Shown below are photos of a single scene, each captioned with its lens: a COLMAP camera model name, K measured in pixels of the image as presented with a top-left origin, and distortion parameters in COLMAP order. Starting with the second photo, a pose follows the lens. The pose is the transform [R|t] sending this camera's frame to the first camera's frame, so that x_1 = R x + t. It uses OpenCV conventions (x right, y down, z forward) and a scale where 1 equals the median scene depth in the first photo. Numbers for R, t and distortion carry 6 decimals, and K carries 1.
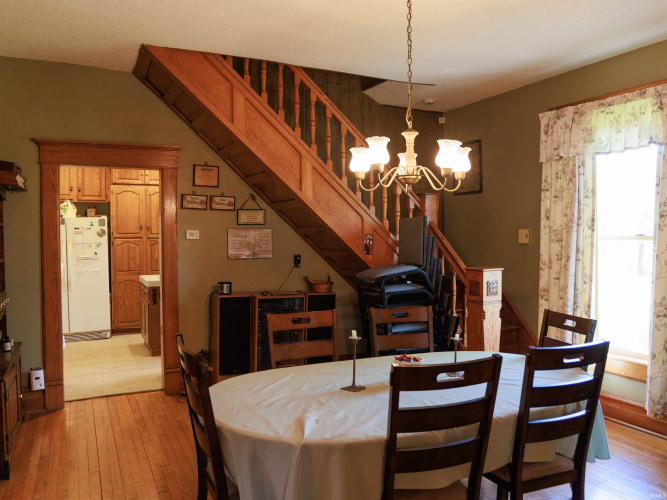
lens RADIAL K [[520.1, 0, 333.5], [0, 520.1, 250.0], [0, 0, 1]] dist [-0.044497, -0.001942]
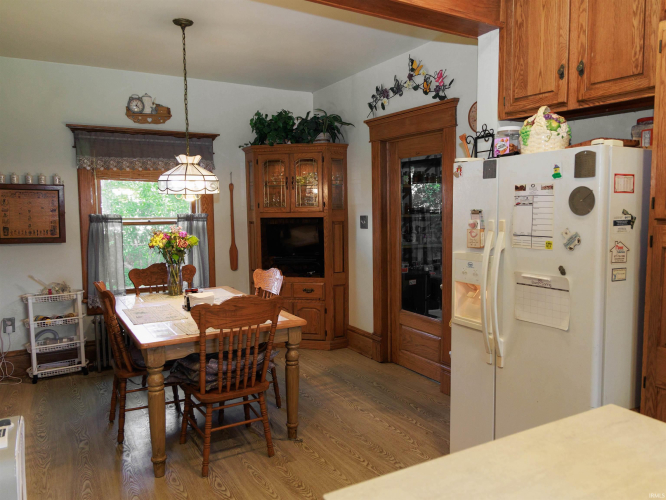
lens RADIAL K [[508.5, 0, 333.0], [0, 508.5, 250.0], [0, 0, 1]] dist [0.002736, 0.000883]
pose [[0.066939, 0.093626, -0.993355, -0.293445], [-0.033211, 0.995245, 0.091567, -0.045799], [0.997204, 0.026861, 0.069730, 1.393538]]
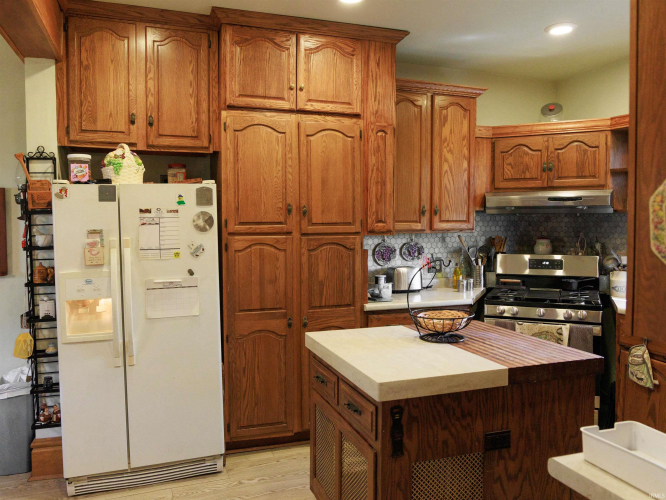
lens RADIAL K [[519.3, 0, 333.0], [0, 519.3, 250.0], [0, 0, 1]] dist [-0.044497, -0.001942]
pose [[0.993682, 0.003286, -0.112186, -0.499746], [-0.001242, 0.999832, 0.018287, -0.030696], [0.112227, -0.018032, 0.993519, 0.997248]]
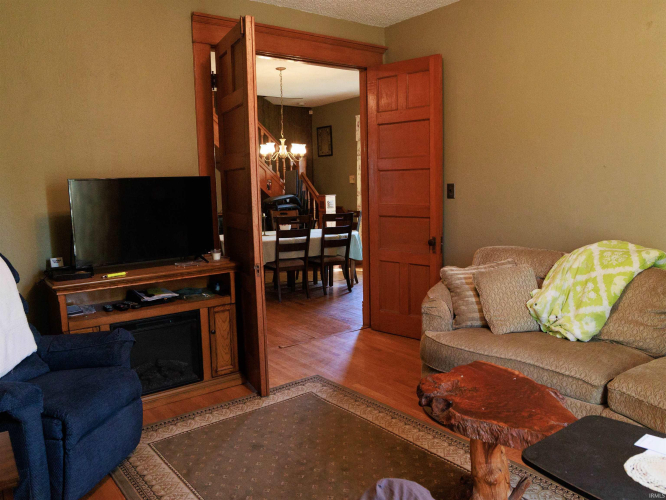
lens RADIAL K [[519.3, 0, 333.0], [0, 519.3, 250.0], [0, 0, 1]] dist [-0.044497, -0.001942]
pose [[0.982674, -0.042069, 0.180504, -0.057515], [0.025167, 0.995166, 0.094926, 0.052813], [-0.183625, -0.088739, 0.978983, -0.944751]]
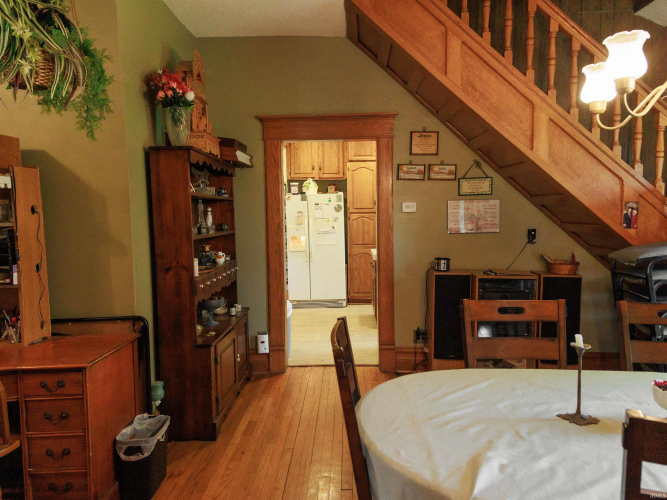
lens RADIAL K [[499.6, 0, 333.5], [0, 499.6, 250.0], [0, 0, 1]] dist [0.101198, -0.006676]
pose [[0.887205, 0.025156, -0.460689, 0.031069], [-0.003014, 0.998807, 0.048735, 0.004747], [0.461365, -0.041850, 0.886223, 0.126824]]
